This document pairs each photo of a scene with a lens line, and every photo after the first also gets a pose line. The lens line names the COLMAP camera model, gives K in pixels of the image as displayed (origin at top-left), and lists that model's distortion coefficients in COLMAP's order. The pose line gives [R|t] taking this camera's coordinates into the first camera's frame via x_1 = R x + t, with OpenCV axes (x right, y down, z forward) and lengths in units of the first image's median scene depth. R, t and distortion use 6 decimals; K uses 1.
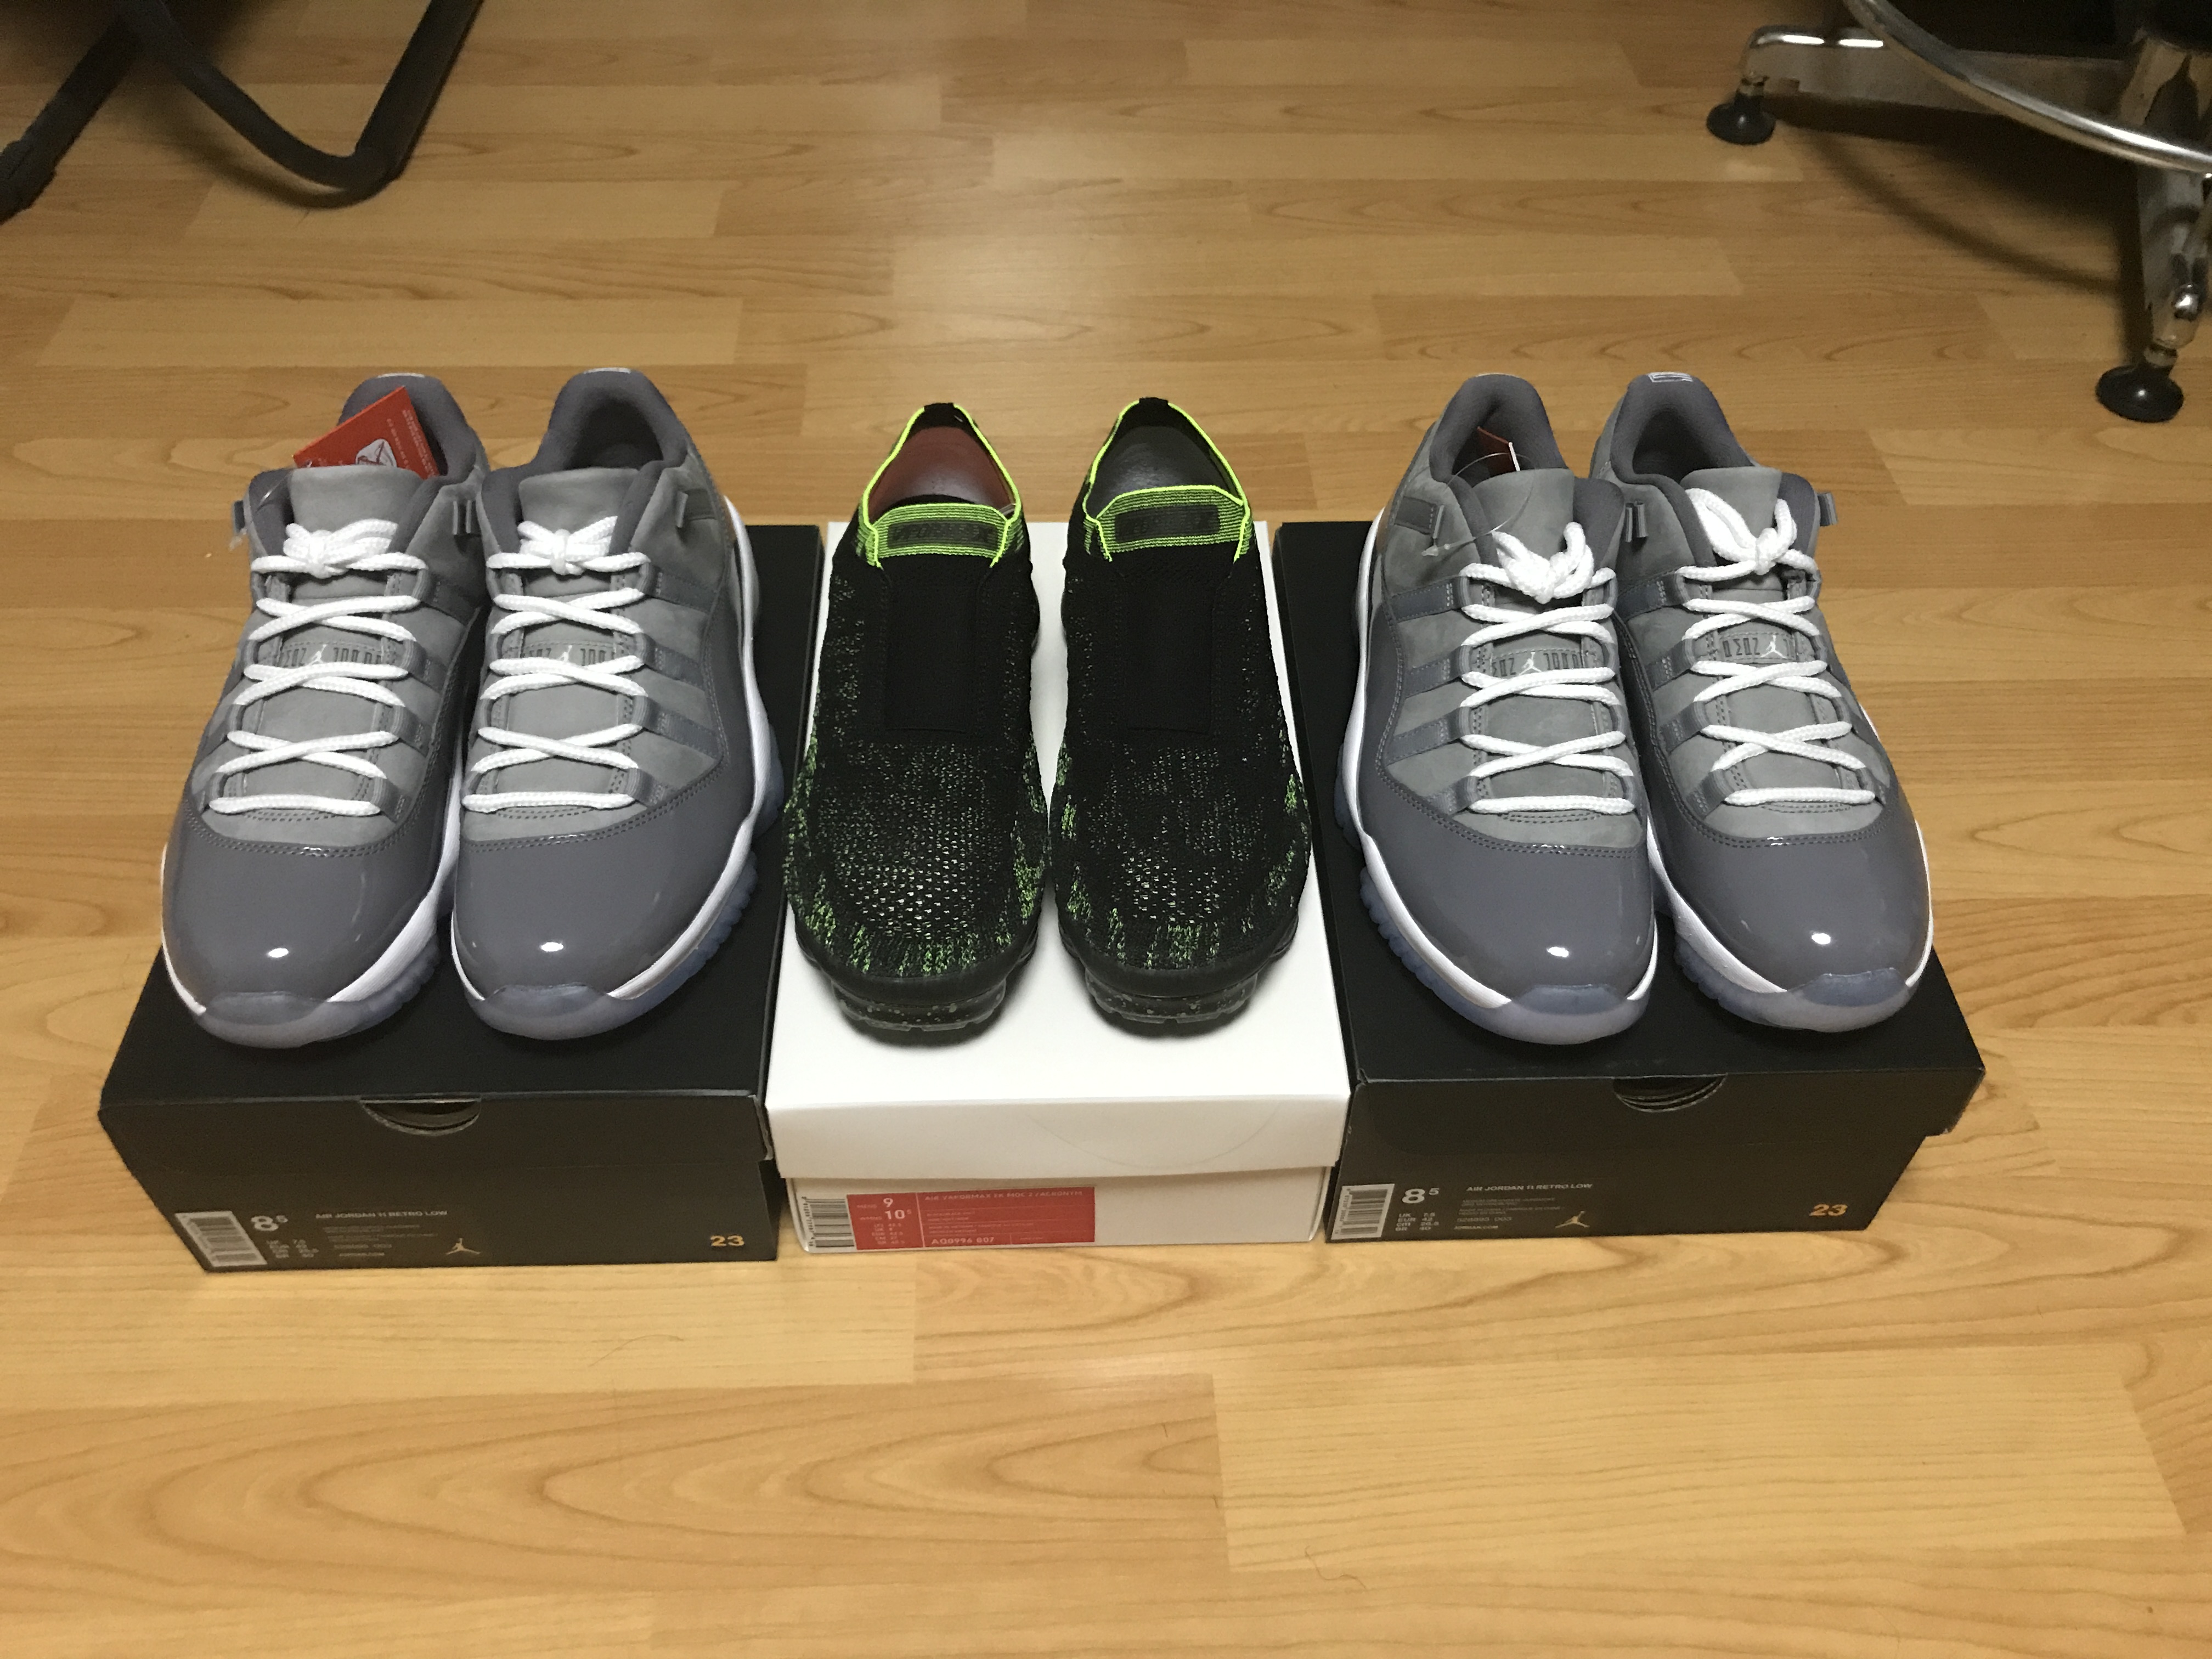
lens RADIAL K [[1818.1, 0, 1101.2], [0, 1818.1, 823.8], [0, 0, 1]] dist [0.026147, -0.033390]
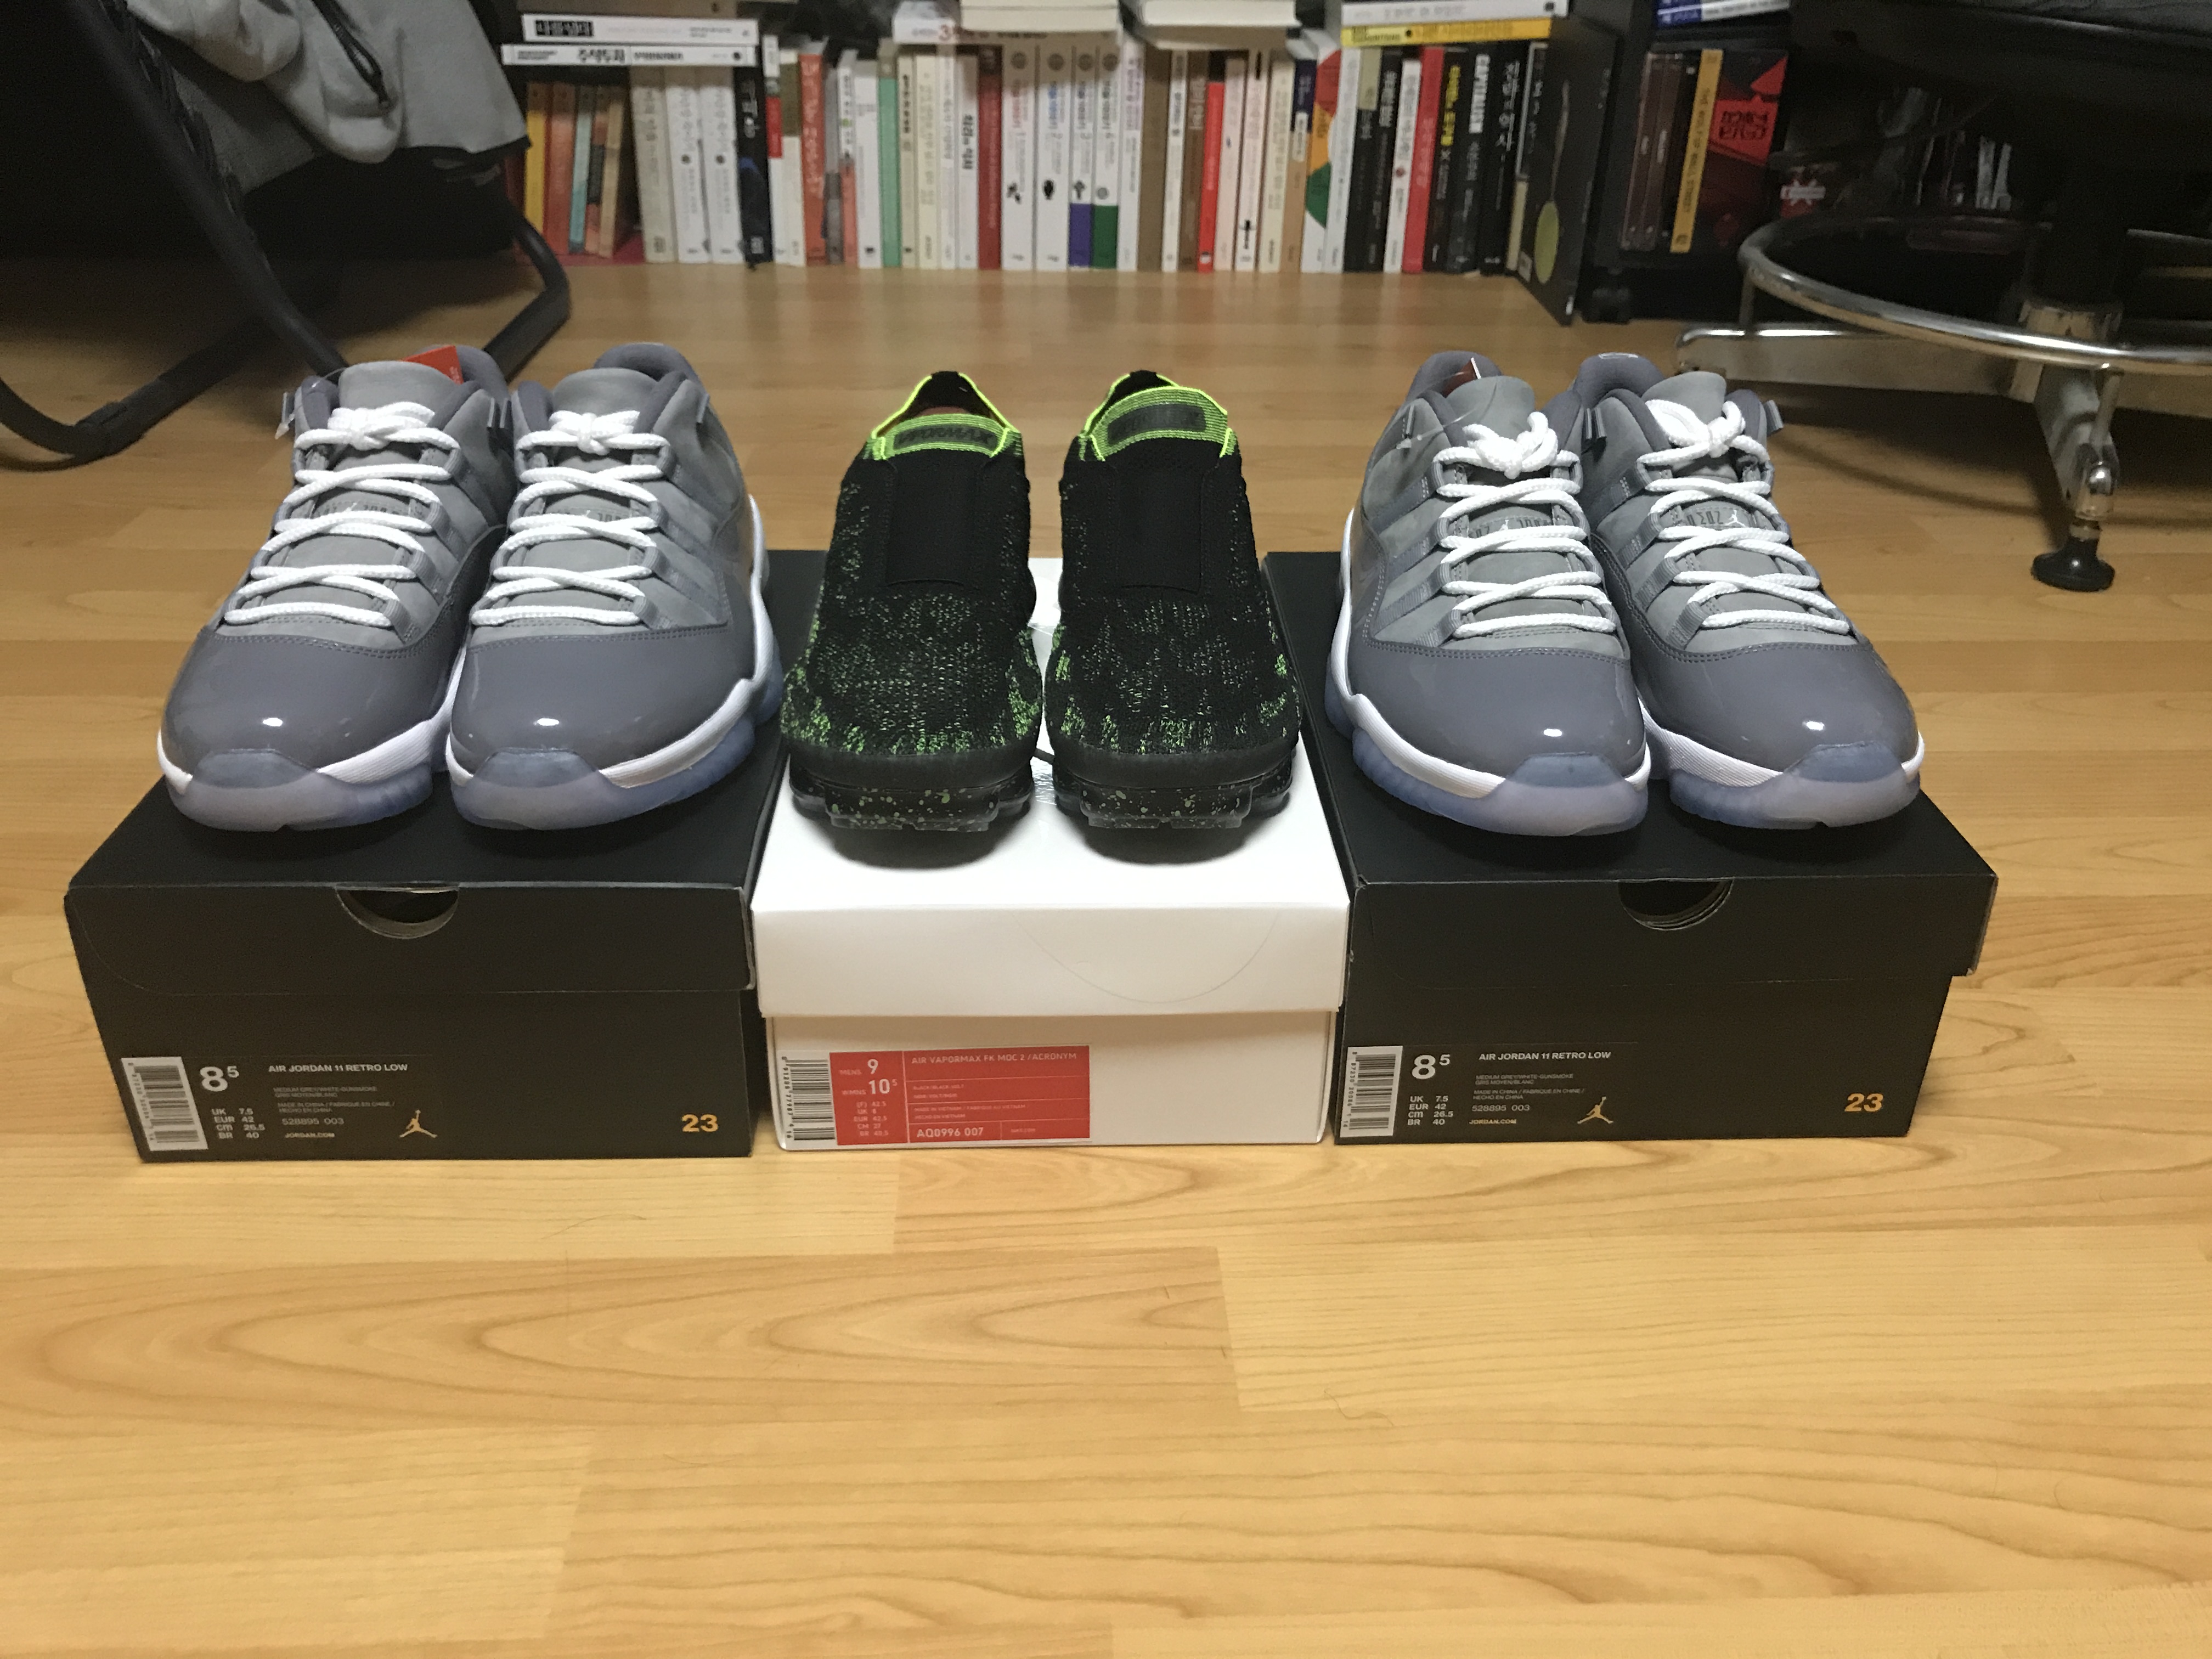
lens RADIAL K [[1818.1, 0, 1107.1], [0, 1818.1, 817.3], [0, 0, 1]] dist [0.026147, -0.033390]
pose [[0.999992, -0.003587, 0.001889, 0.004494], [0.003998, 0.949895, -0.312543, 0.393514], [-0.000673, 0.312548, 0.949902, 0.057256]]
